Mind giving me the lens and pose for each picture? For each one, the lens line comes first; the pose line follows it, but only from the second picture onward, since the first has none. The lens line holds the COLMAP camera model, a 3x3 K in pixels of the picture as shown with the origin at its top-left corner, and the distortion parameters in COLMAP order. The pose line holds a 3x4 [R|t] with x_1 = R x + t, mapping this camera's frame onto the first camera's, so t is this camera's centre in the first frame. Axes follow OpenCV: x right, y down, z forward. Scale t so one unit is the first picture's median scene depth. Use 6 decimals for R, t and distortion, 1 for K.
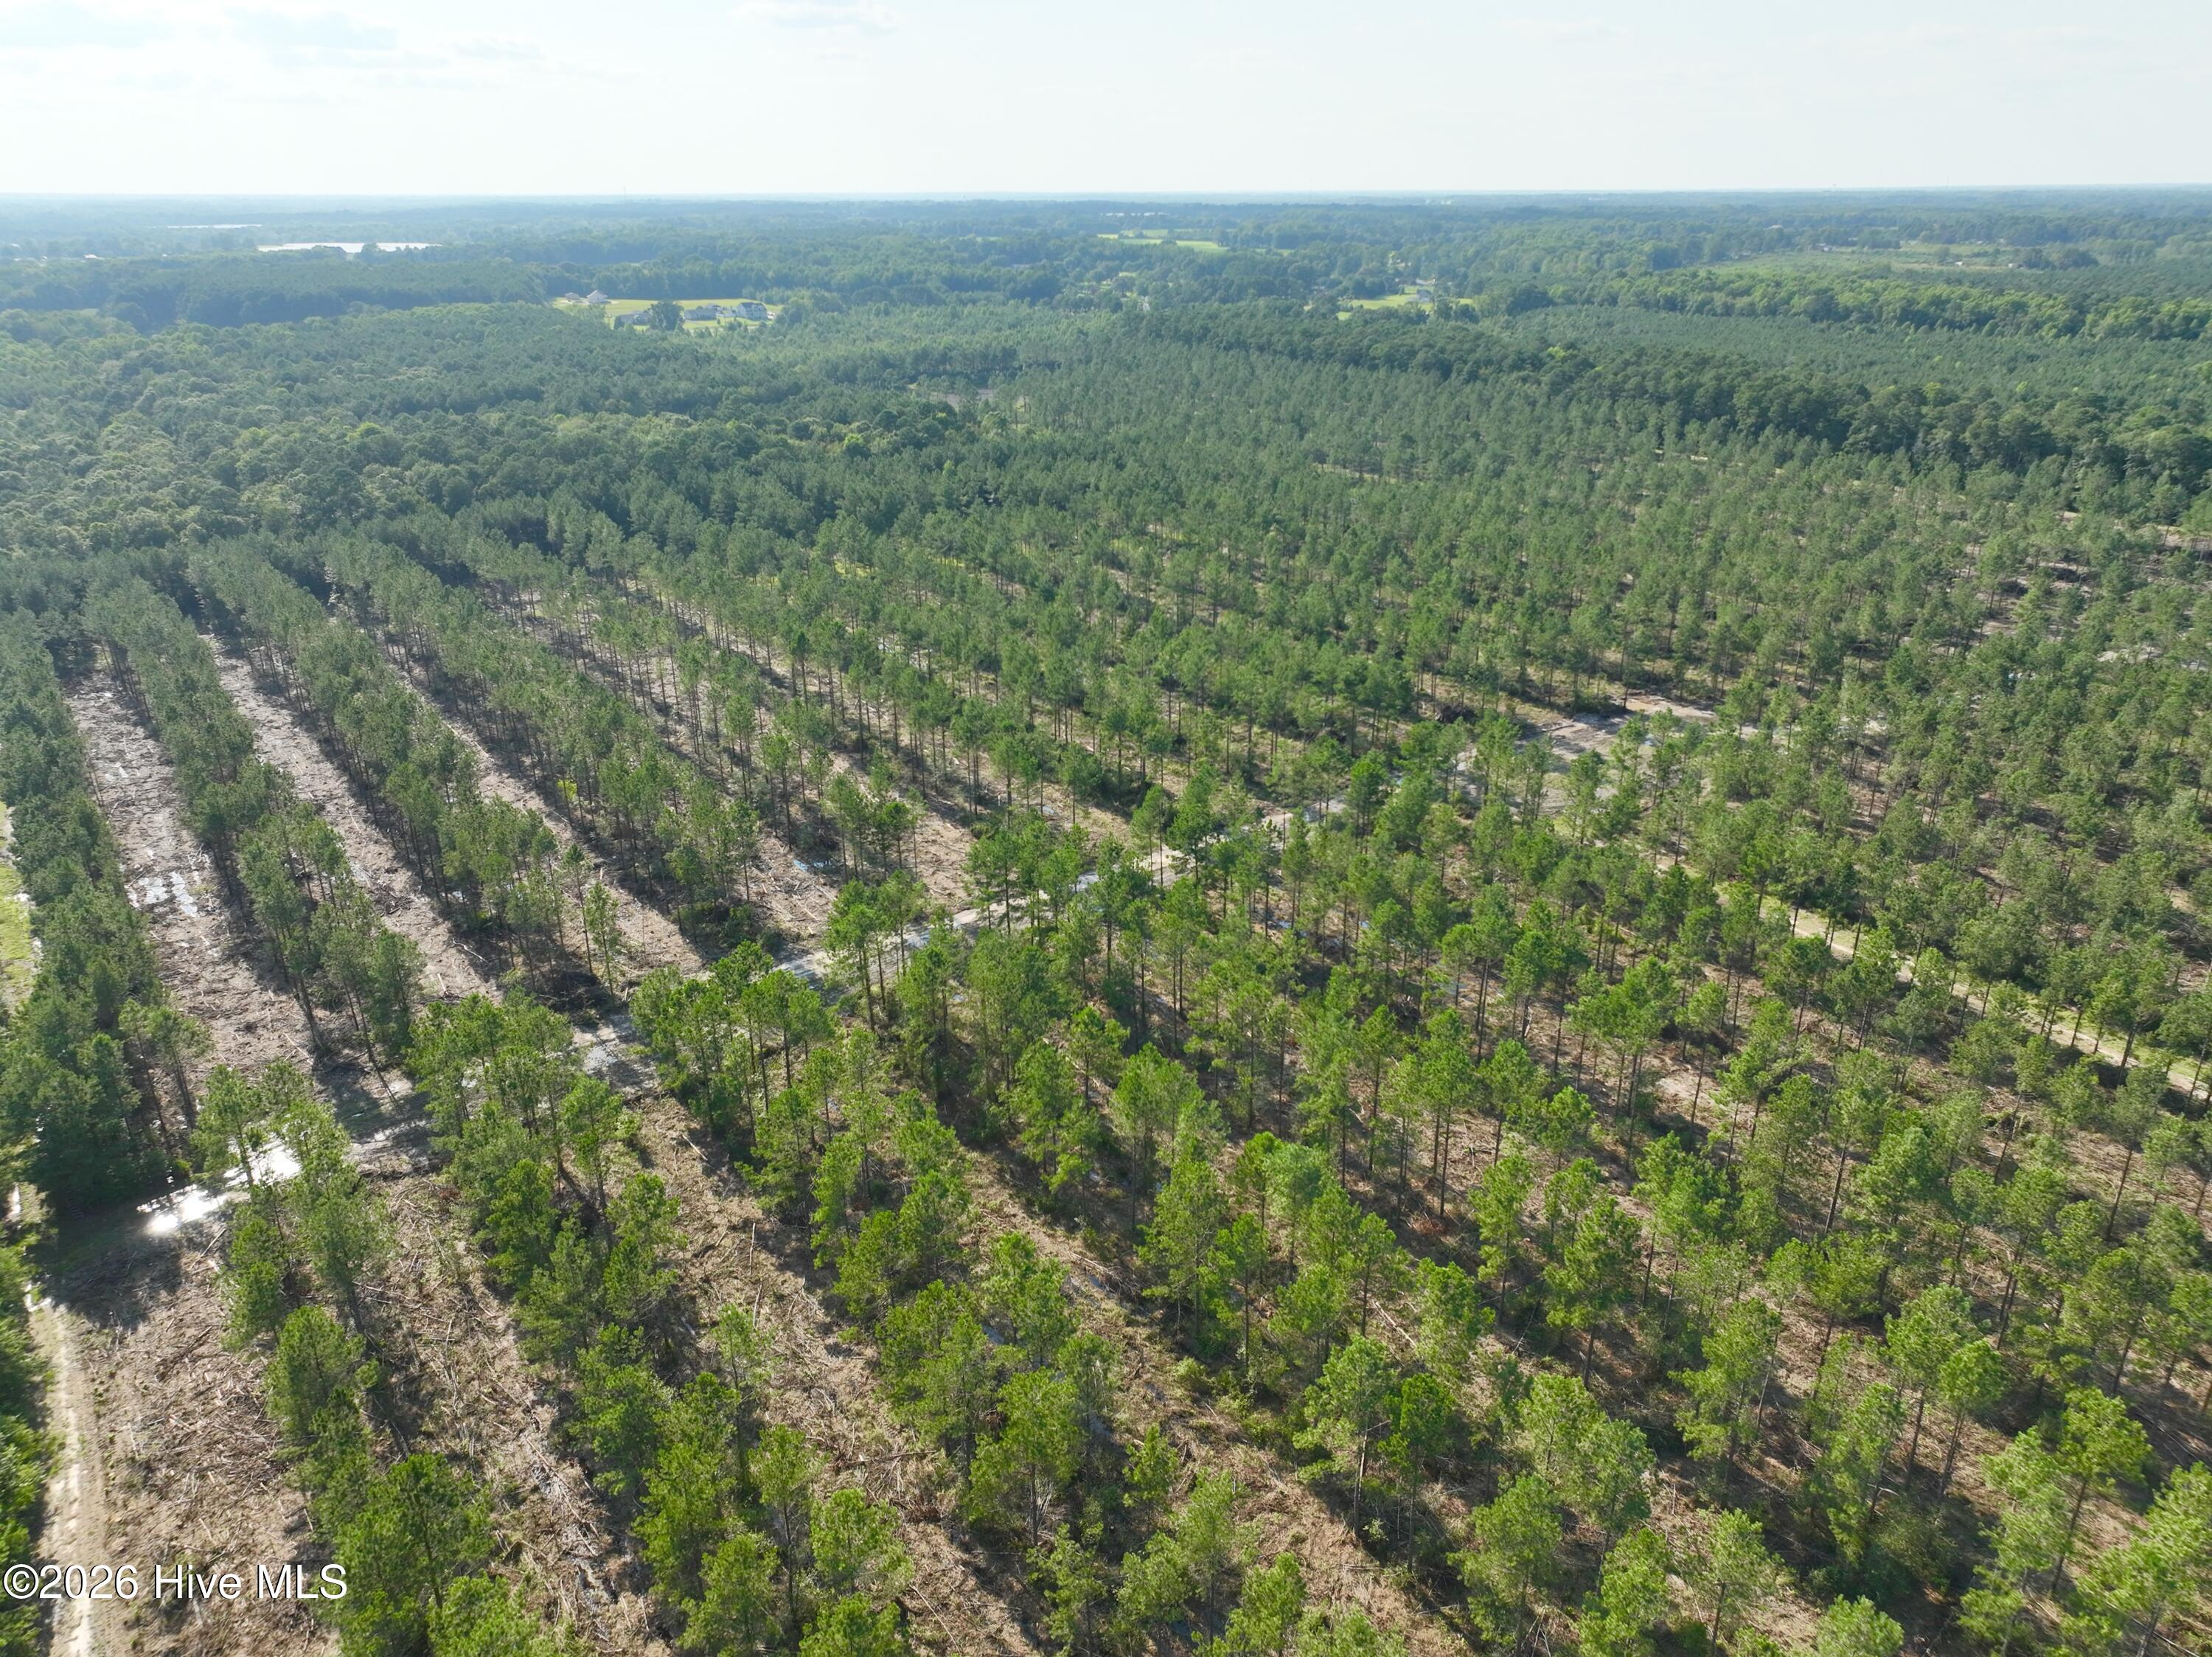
lens RADIAL K [[1572.8, 0, 1087.6], [0, 1572.8, 814.9], [0, 0, 1]] dist [-0.005031, 0.022072]
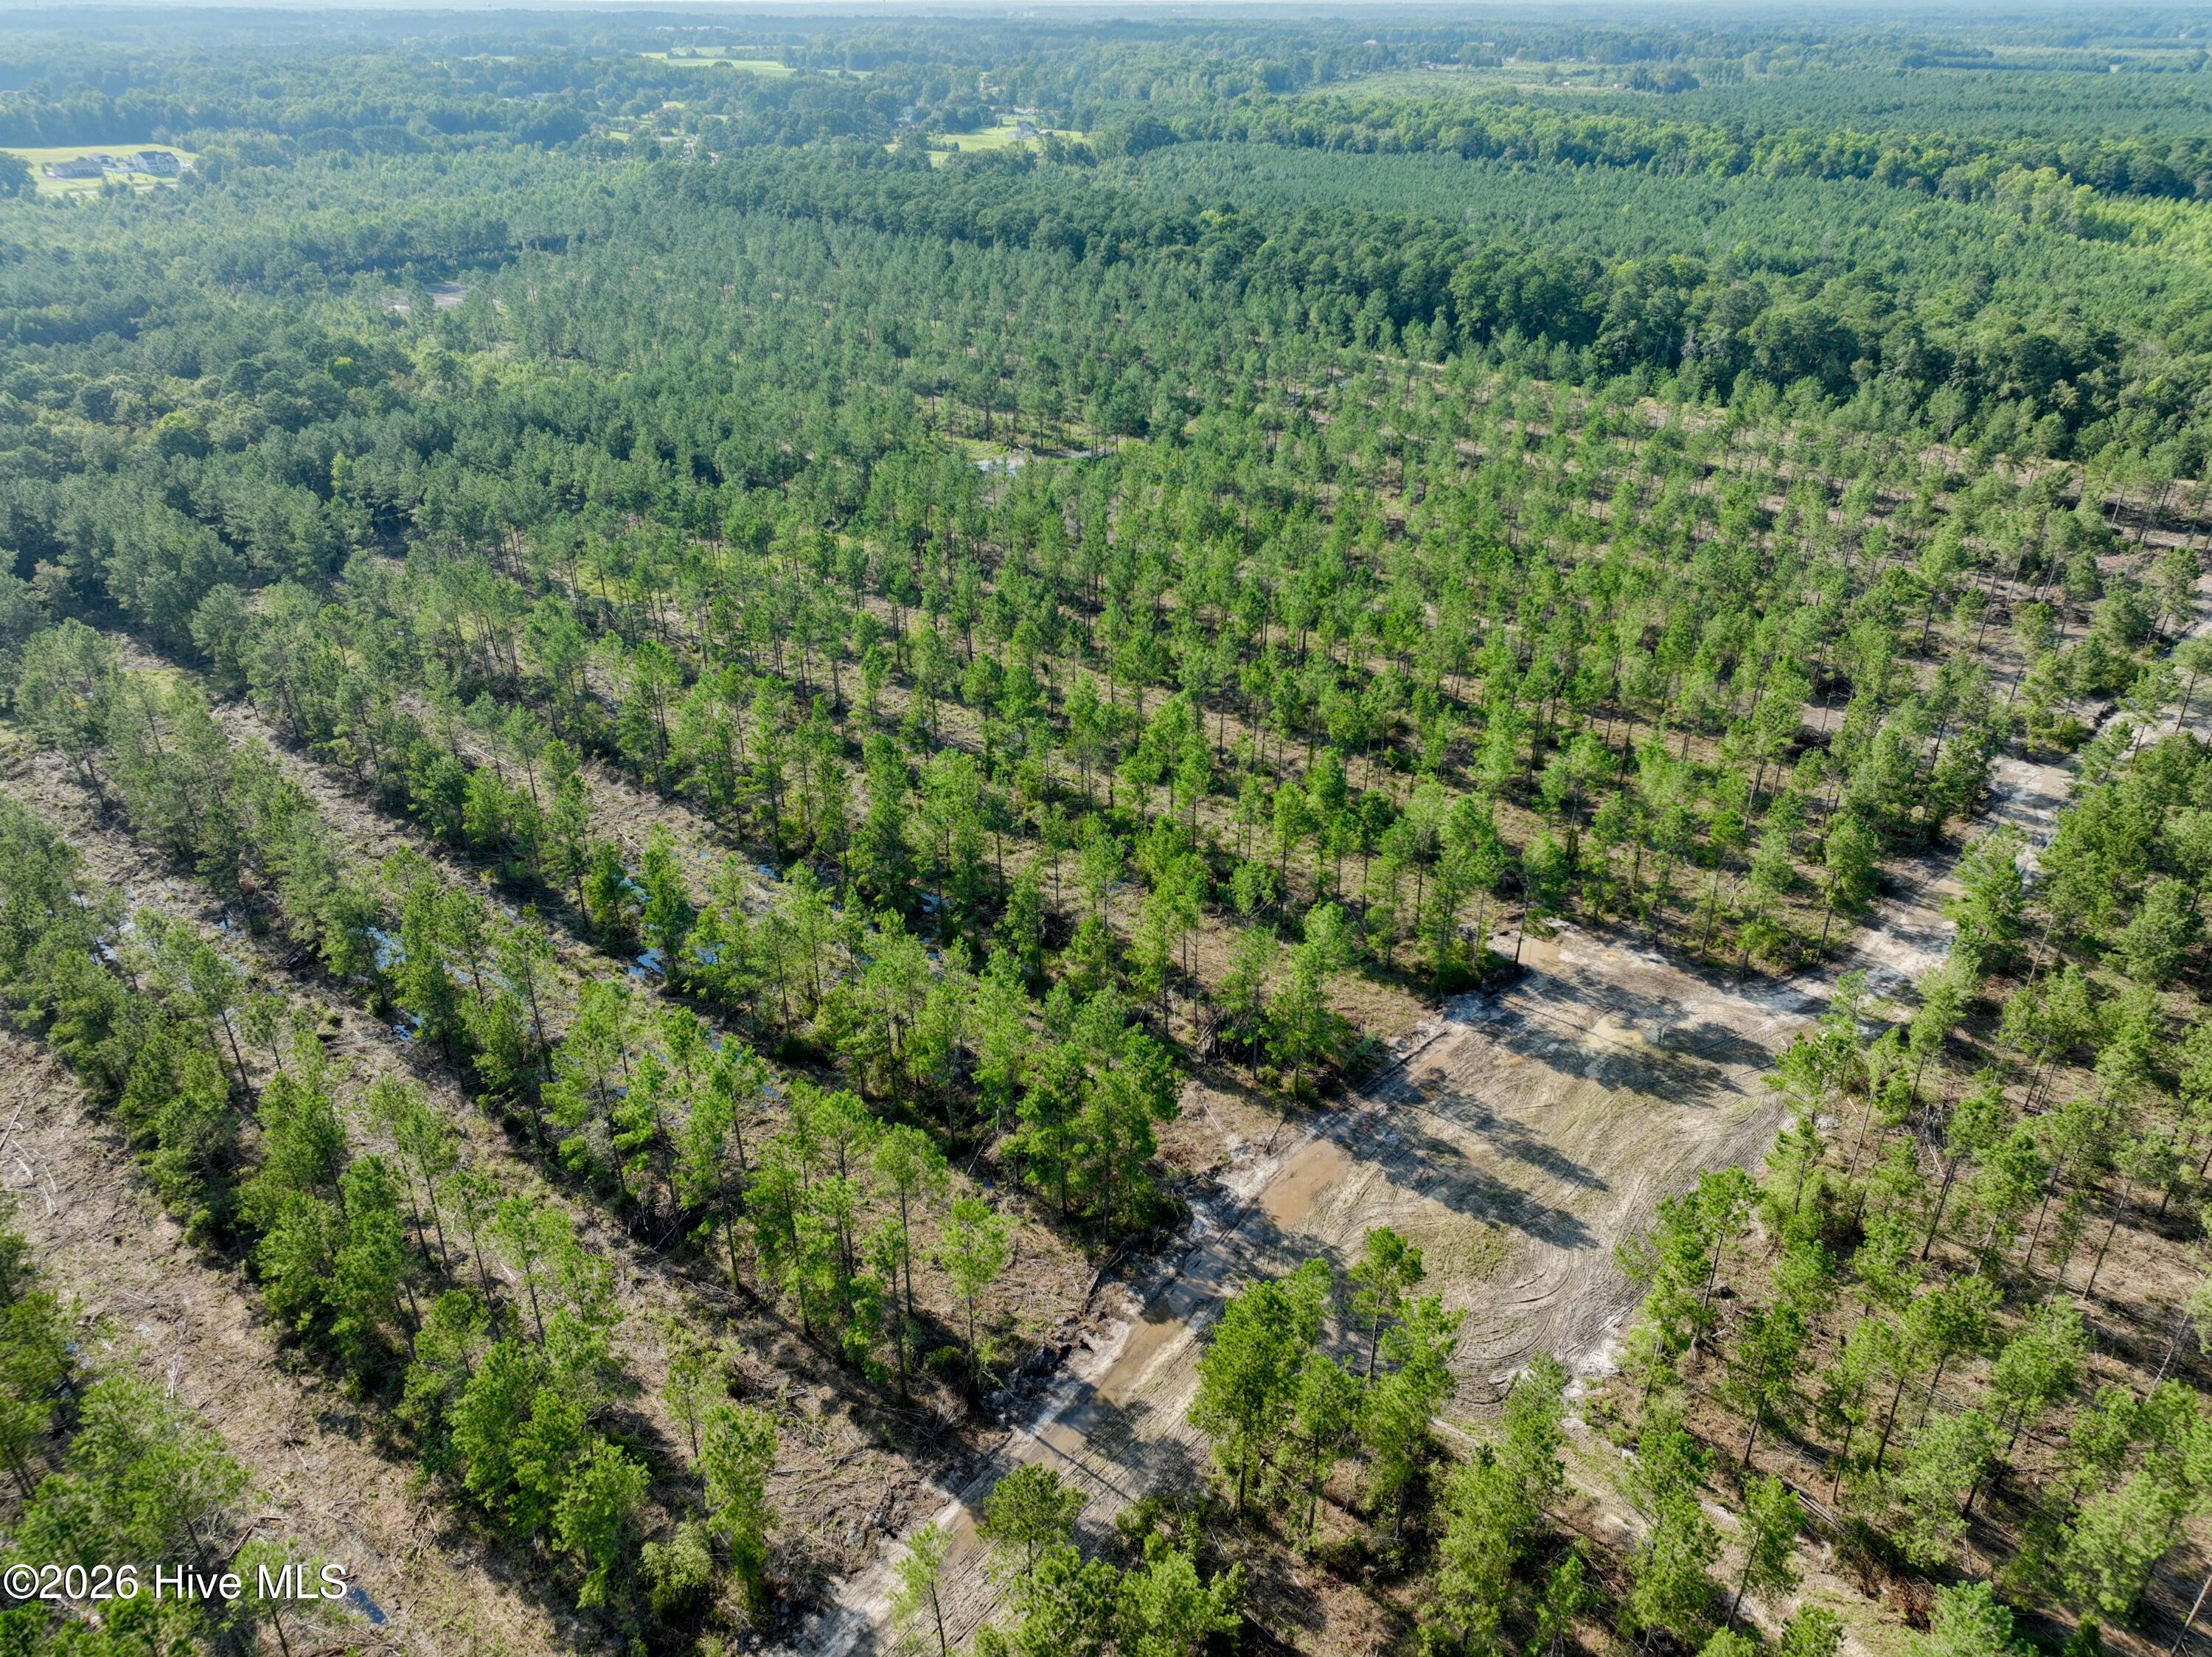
lens RADIAL K [[1572.8, 0, 1104.8], [0, 1572.8, 838.2], [0, 0, 1]] dist [-0.005031, 0.022072]
pose [[0.968036, -0.115469, 0.222650, 0.042189], [0.090039, 0.988537, 0.121195, -0.105549], [-0.234092, -0.097274, 0.967336, 0.266926]]
